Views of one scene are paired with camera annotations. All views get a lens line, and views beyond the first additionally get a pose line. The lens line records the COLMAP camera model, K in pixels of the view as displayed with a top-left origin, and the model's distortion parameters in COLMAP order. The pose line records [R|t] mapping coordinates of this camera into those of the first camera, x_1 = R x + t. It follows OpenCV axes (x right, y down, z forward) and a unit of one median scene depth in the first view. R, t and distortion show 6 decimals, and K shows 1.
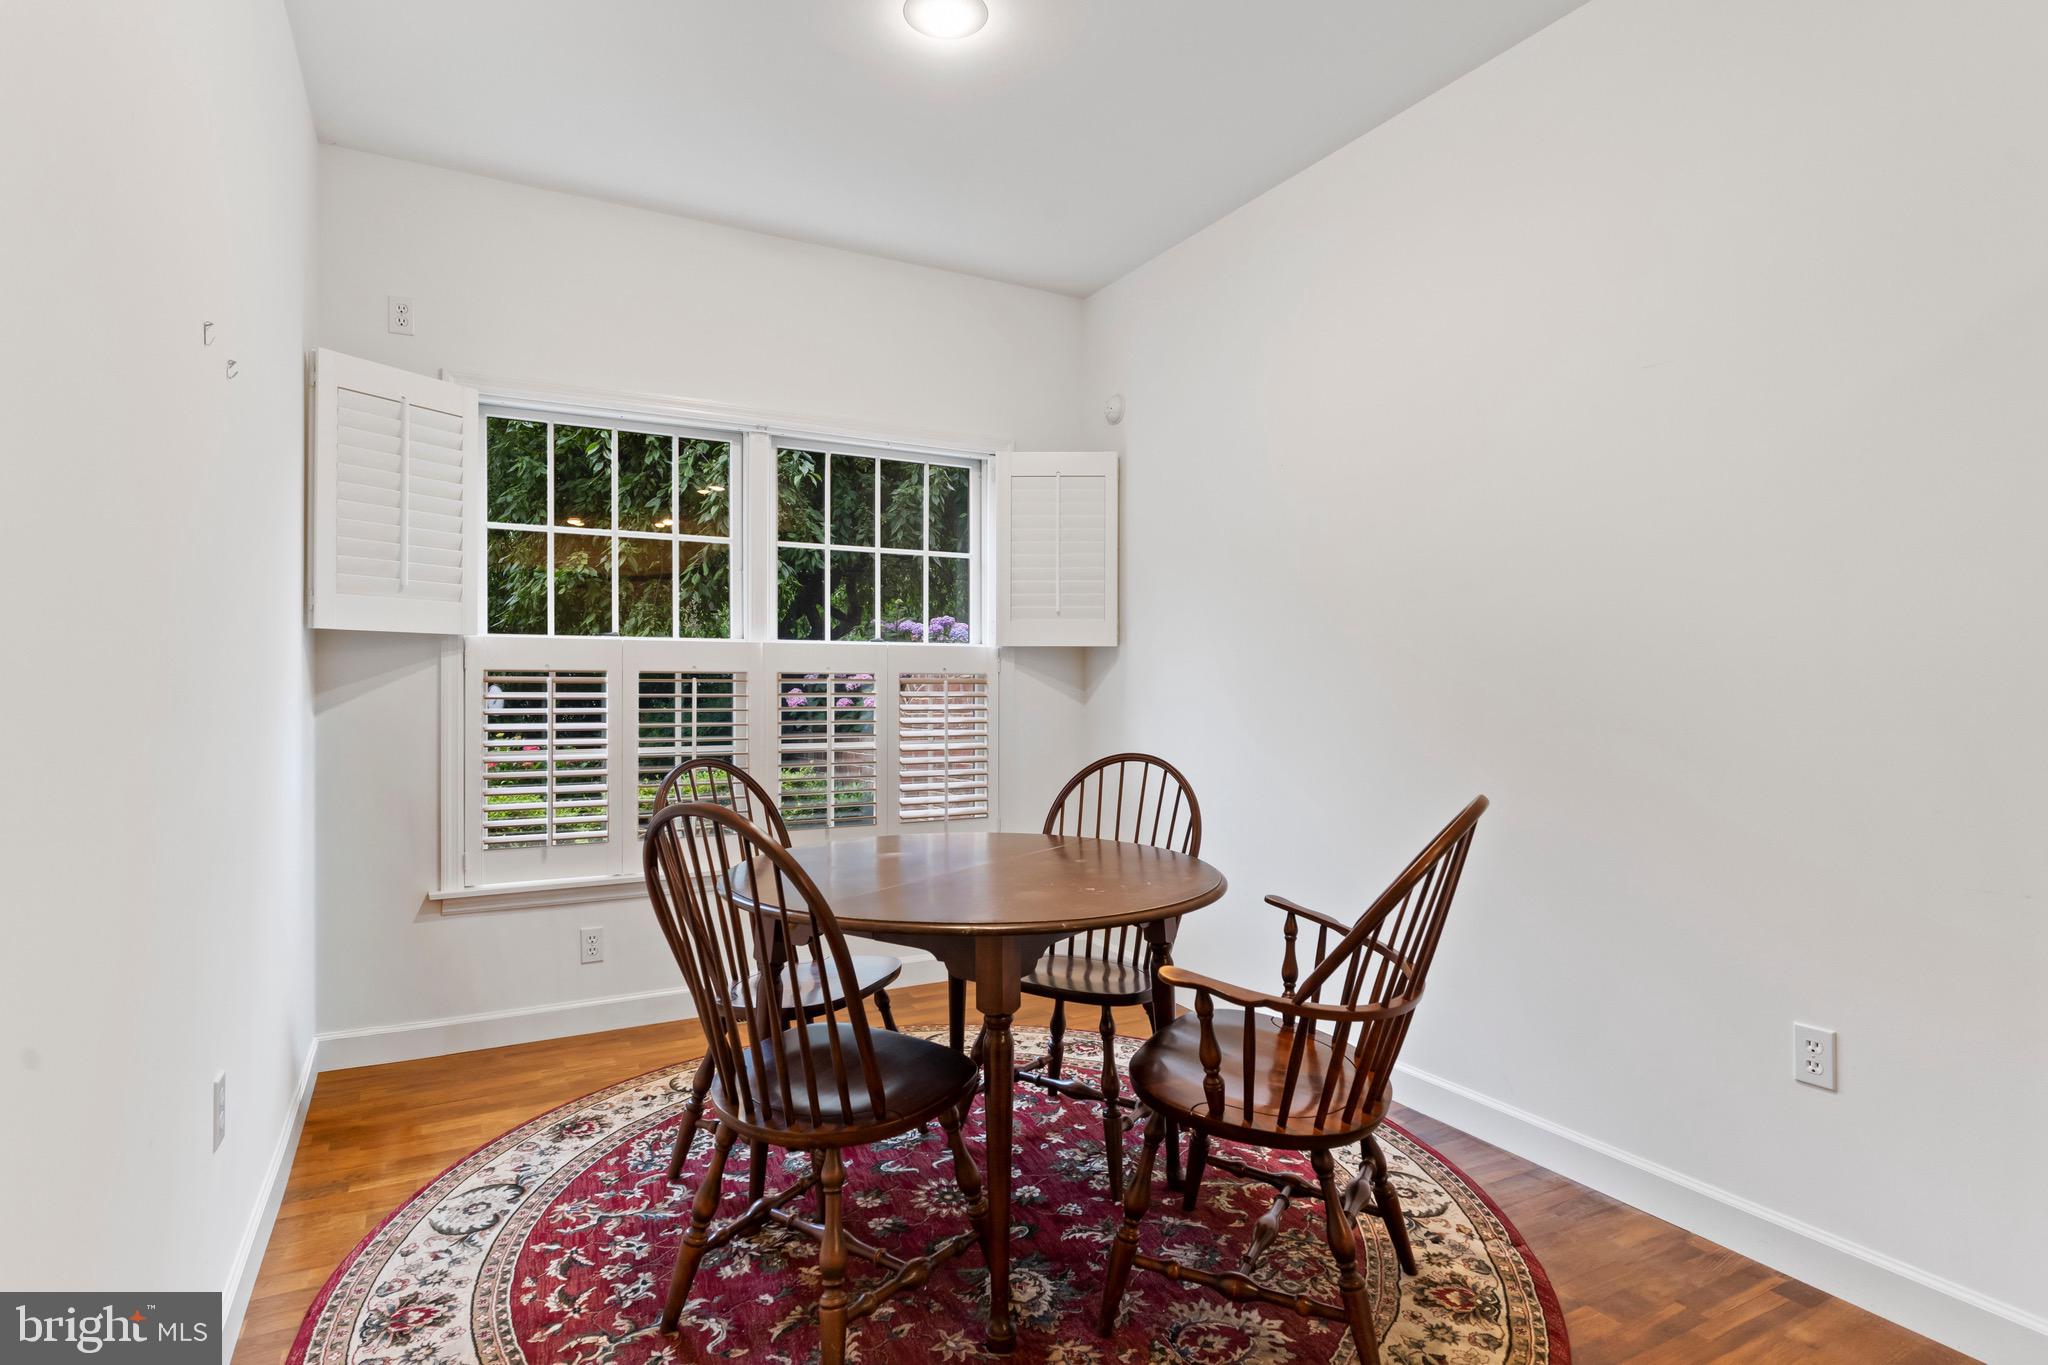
lens RADIAL K [[1043.8, 0, 1017.9], [0, 1043.8, 687.6], [0, 0, 1]] dist [-0.003682, 0.001372]
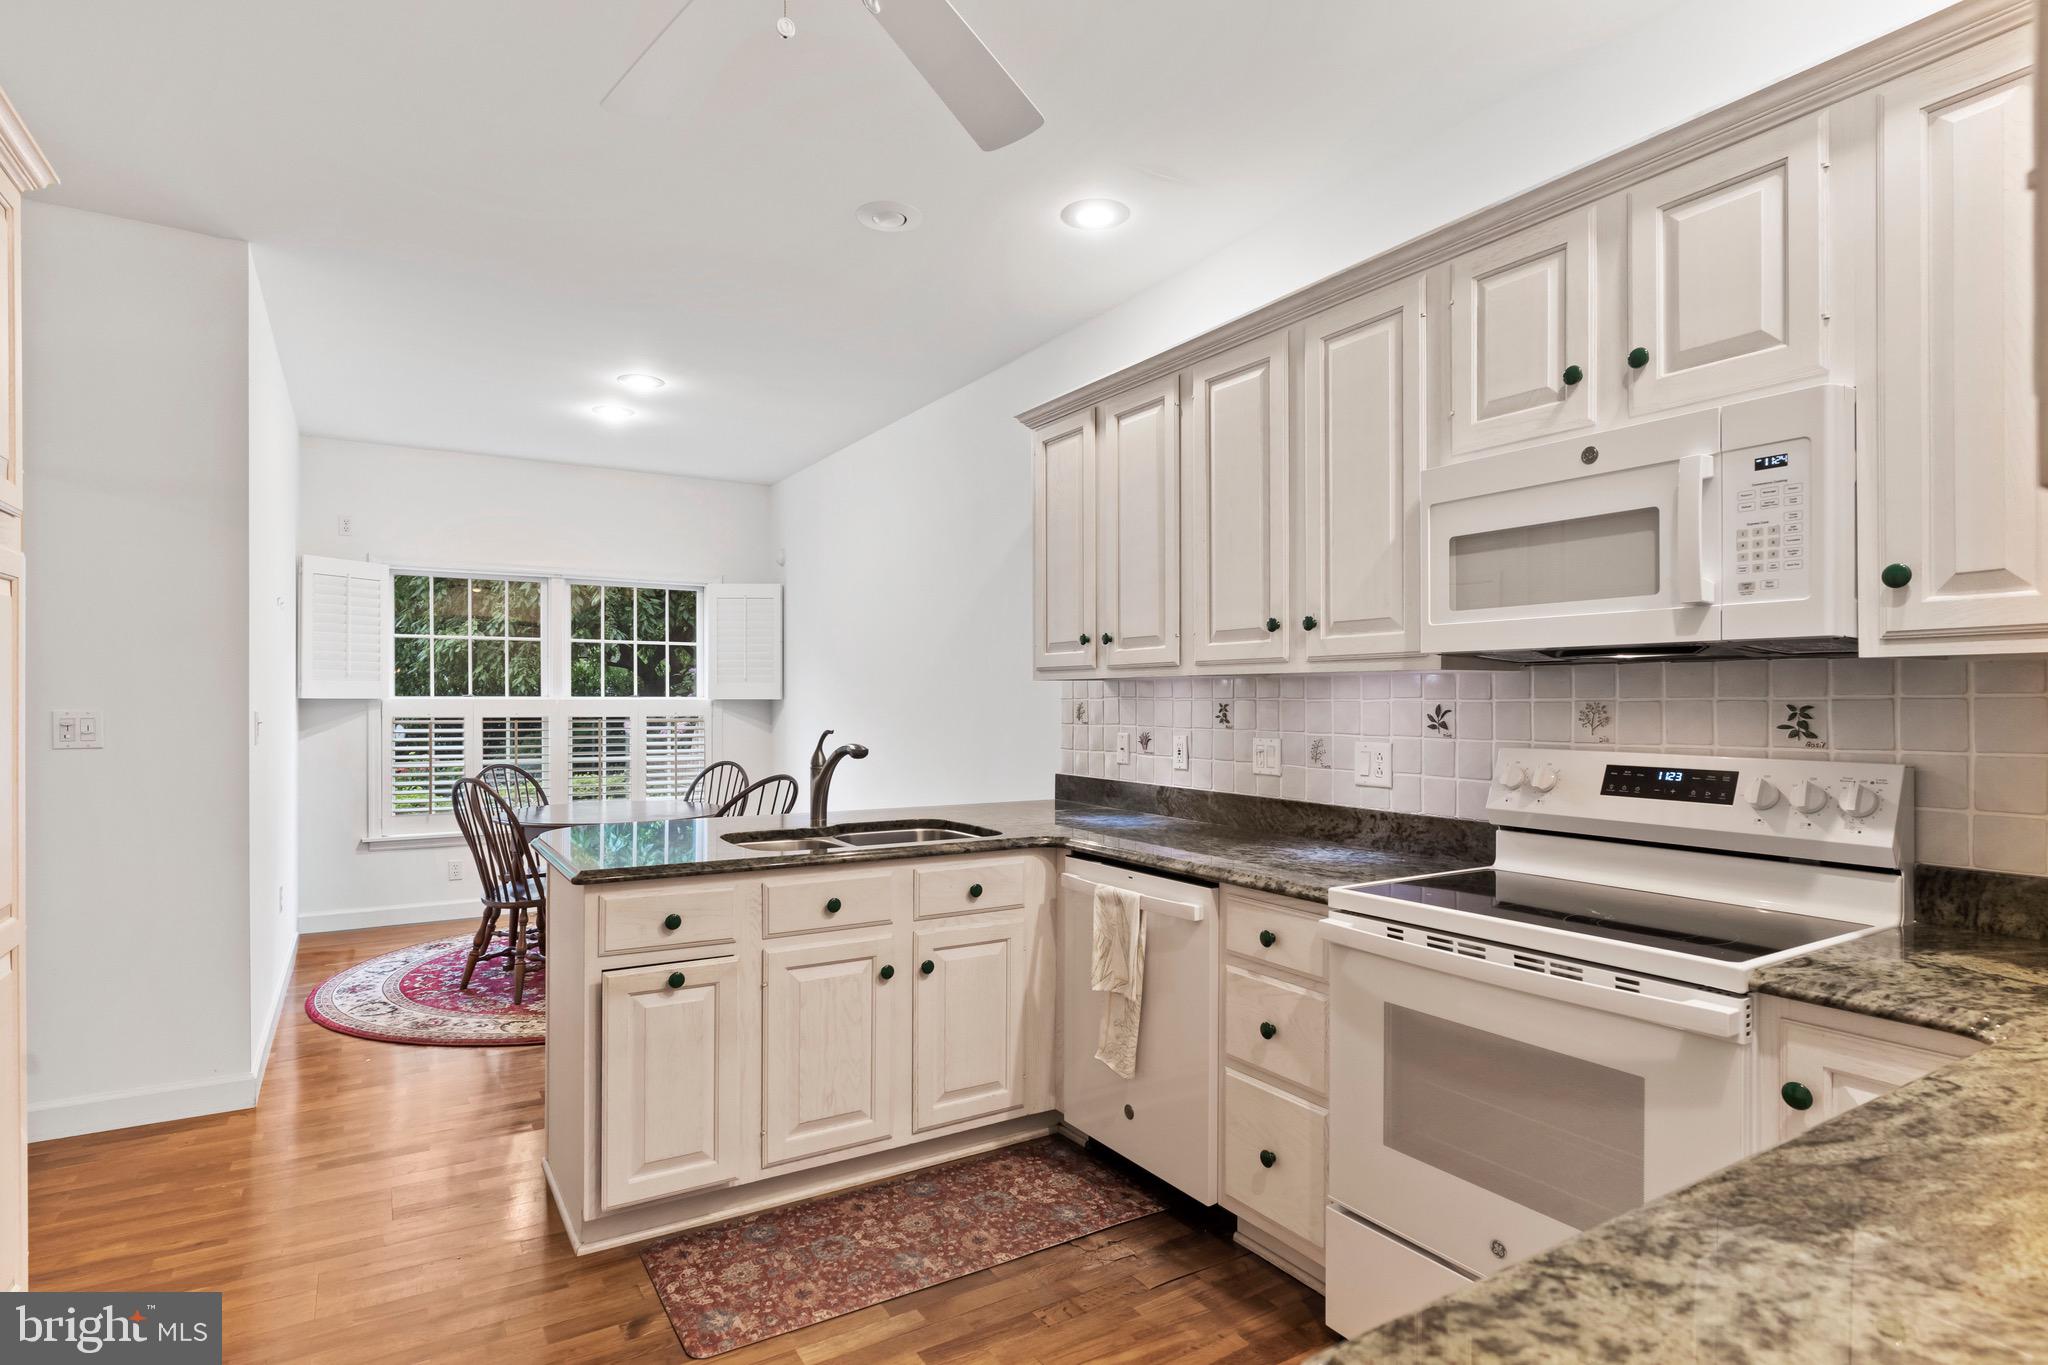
lens RADIAL K [[1067.8, 0, 1024.1], [0, 1067.8, 703.9], [0, 0, 1]] dist [-0.000405, -0.000153]
pose [[0.998861, -0.001108, 0.047702, 0.463469], [0.001035, 0.999998, 0.001538, -0.039087], [-0.047704, -0.001487, 0.998860, -0.847764]]
